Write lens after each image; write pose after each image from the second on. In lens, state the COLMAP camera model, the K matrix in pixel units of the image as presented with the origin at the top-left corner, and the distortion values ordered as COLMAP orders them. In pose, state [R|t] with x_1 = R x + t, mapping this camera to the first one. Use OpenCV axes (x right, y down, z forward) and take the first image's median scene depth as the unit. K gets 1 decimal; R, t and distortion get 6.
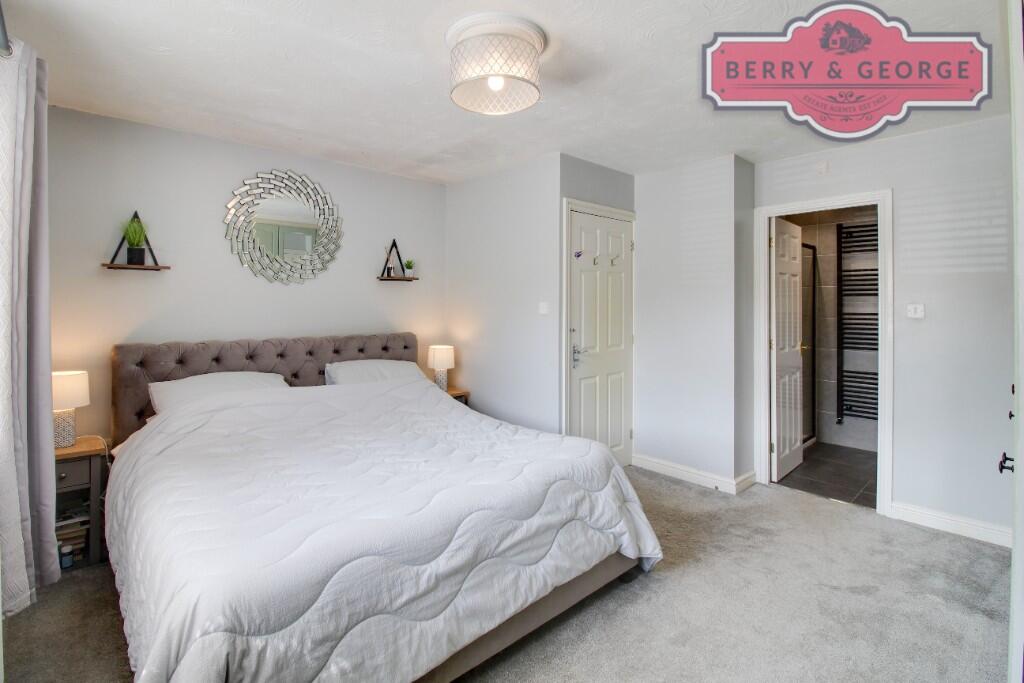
lens RADIAL K [[474.7, 0, 510.8], [0, 474.7, 304.2], [0, 0, 1]] dist [-0.005210, -0.000685]
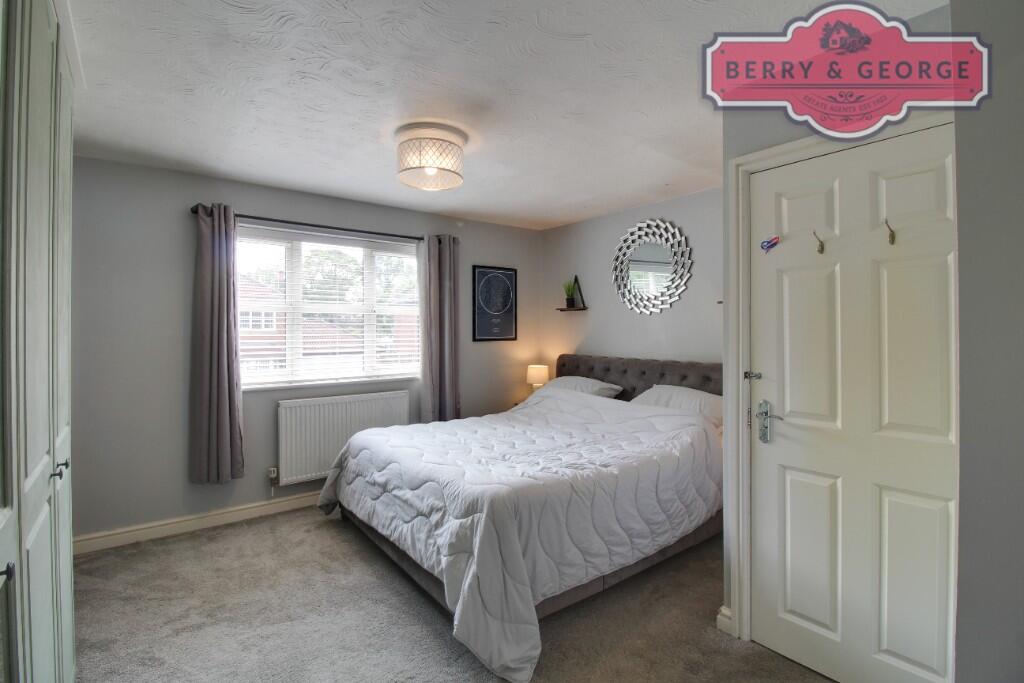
lens RADIAL K [[474.7, 0, 511.9], [0, 474.7, 334.3], [0, 0, 1]] dist [-0.005210, -0.000685]
pose [[-0.063990, 0.007289, -0.997924, 0.794546], [0.002517, 0.999971, 0.007143, -0.002259], [0.997947, -0.002055, -0.064007, 0.797996]]
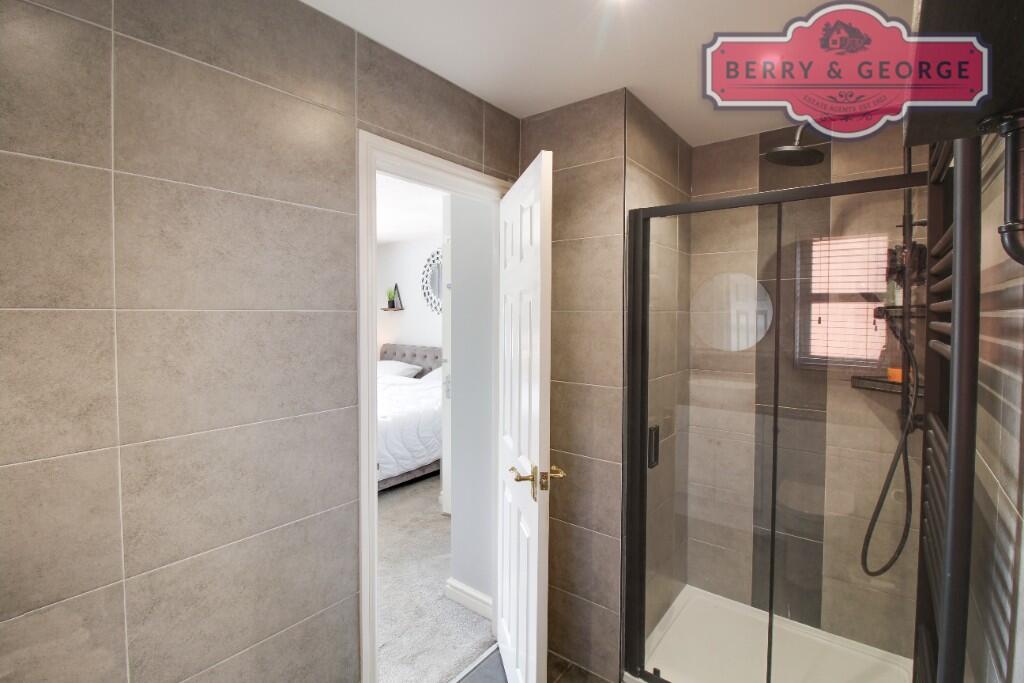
lens RADIAL K [[474.7, 0, 511.9], [0, 474.7, 334.0], [0, 0, 1]] dist [-0.005210, -0.000685]
pose [[0.185539, 0.041529, -0.981759, 1.293420], [-0.004394, 0.999132, 0.041433, -0.051218], [0.982627, -0.003374, 0.185560, 1.009480]]
